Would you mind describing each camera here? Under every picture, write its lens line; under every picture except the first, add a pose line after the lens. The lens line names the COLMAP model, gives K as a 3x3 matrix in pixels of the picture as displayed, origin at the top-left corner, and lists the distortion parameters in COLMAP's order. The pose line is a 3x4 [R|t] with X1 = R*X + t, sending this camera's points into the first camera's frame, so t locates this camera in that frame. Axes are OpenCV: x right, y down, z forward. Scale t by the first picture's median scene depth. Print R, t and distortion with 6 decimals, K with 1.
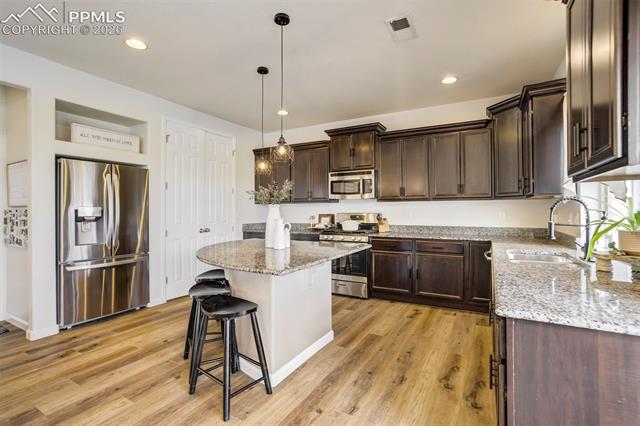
lens RADIAL K [[301.5, 0, 319.1], [0, 301.5, 209.0], [0, 0, 1]] dist [-0.033448, 0.016468]
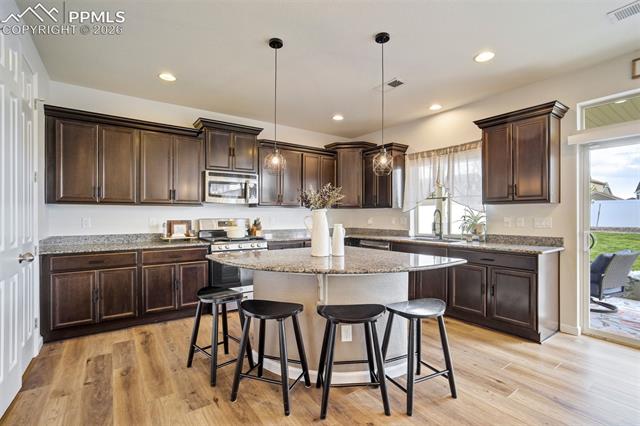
lens RADIAL K [[301.5, 0, 322.0], [0, 301.5, 214.5], [0, 0, 1]] dist [-0.033448, 0.016468]
pose [[0.415607, 0.006659, 0.909520, -0.804724], [-0.006604, 0.999969, -0.004304, 0.003534], [-0.909520, -0.004218, 0.415639, 0.504315]]
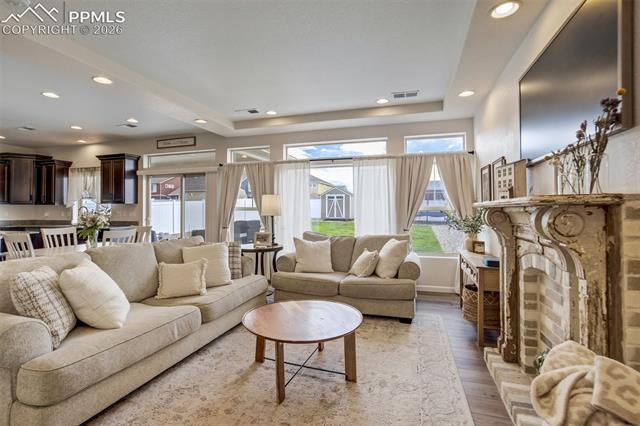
lens RADIAL K [[301.5, 0, 320.7], [0, 301.5, 206.0], [0, 0, 1]] dist [-0.033448, 0.016468]
pose [[-0.213784, 0.016894, 0.976735, -1.680961], [-0.003288, 0.999832, -0.018013, 0.003273], [-0.976875, -0.007063, -0.213693, -0.489897]]
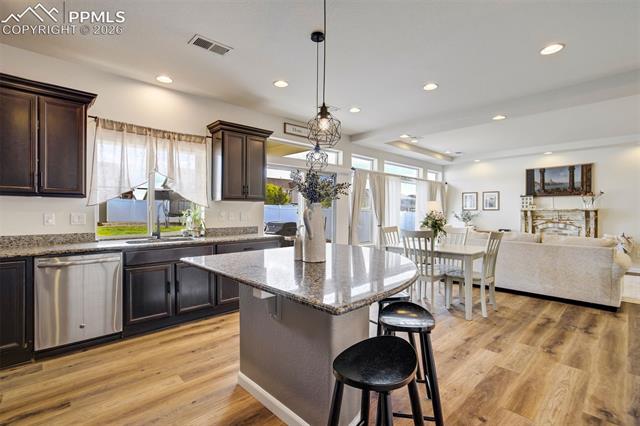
lens RADIAL K [[301.5, 0, 317.4], [0, 301.5, 213.1], [0, 0, 1]] dist [-0.033448, 0.016468]
pose [[-0.955919, 0.001720, 0.293624, -0.300986], [0.001924, 0.999998, 0.000407, 0.008908], [-0.293623, 0.000954, -0.955921, 1.386696]]
